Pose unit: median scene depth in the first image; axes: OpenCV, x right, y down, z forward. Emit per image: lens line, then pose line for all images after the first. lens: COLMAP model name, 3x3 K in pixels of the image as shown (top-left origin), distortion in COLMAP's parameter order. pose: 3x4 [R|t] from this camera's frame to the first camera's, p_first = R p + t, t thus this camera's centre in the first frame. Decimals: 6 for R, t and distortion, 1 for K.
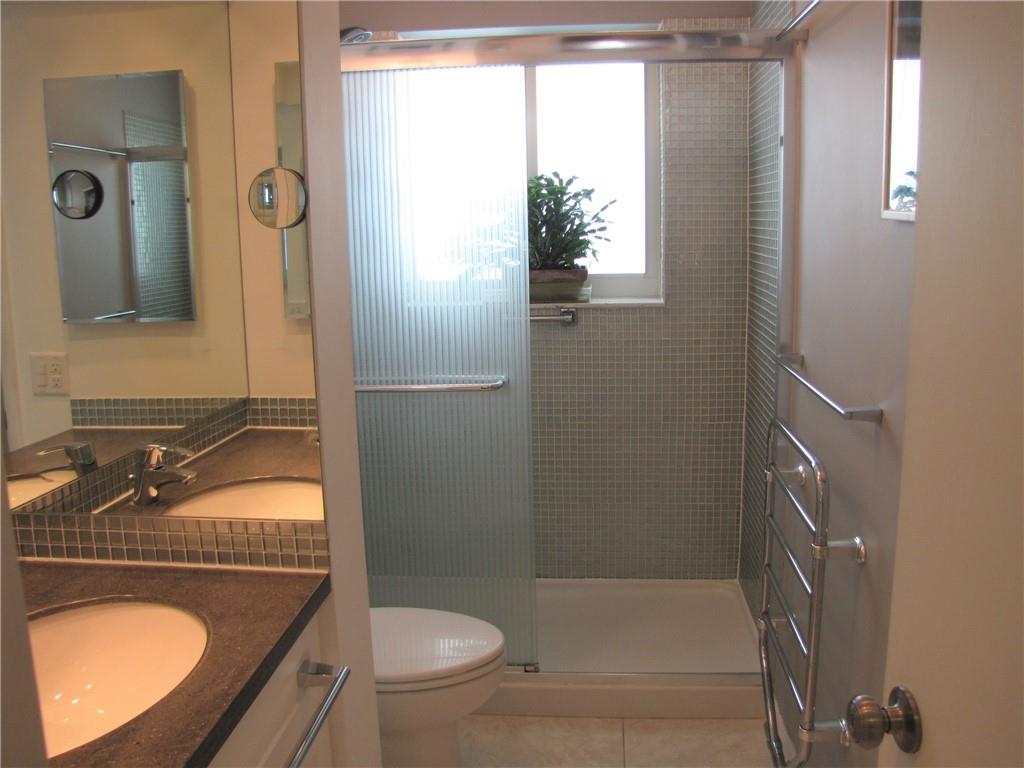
lens RADIAL K [[866.7, 0, 534.6], [0, 866.7, 364.2], [0, 0, 1]] dist [-0.183998, 0.153737]
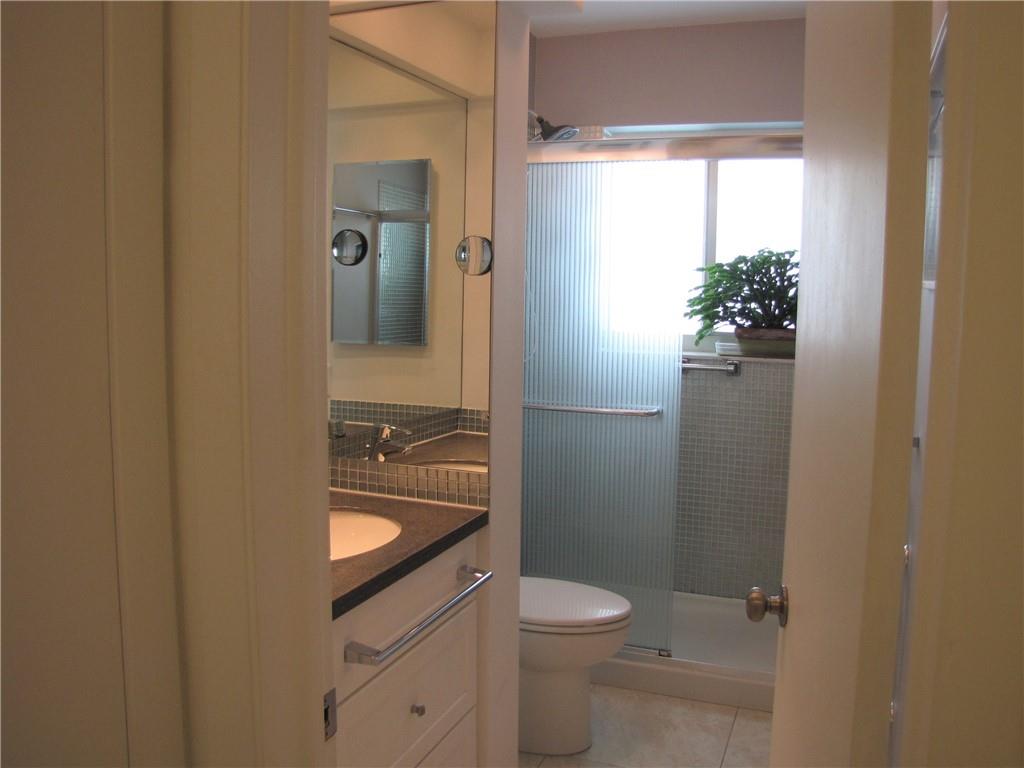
lens RADIAL K [[866.7, 0, 534.6], [0, 866.7, 364.2], [0, 0, 1]] dist [-0.183998, 0.153737]
pose [[0.959968, 0.062019, -0.273157, 0.165103], [-0.082633, 0.994483, -0.064610, 0.062672], [0.267643, 0.084596, 0.959797, -0.310540]]
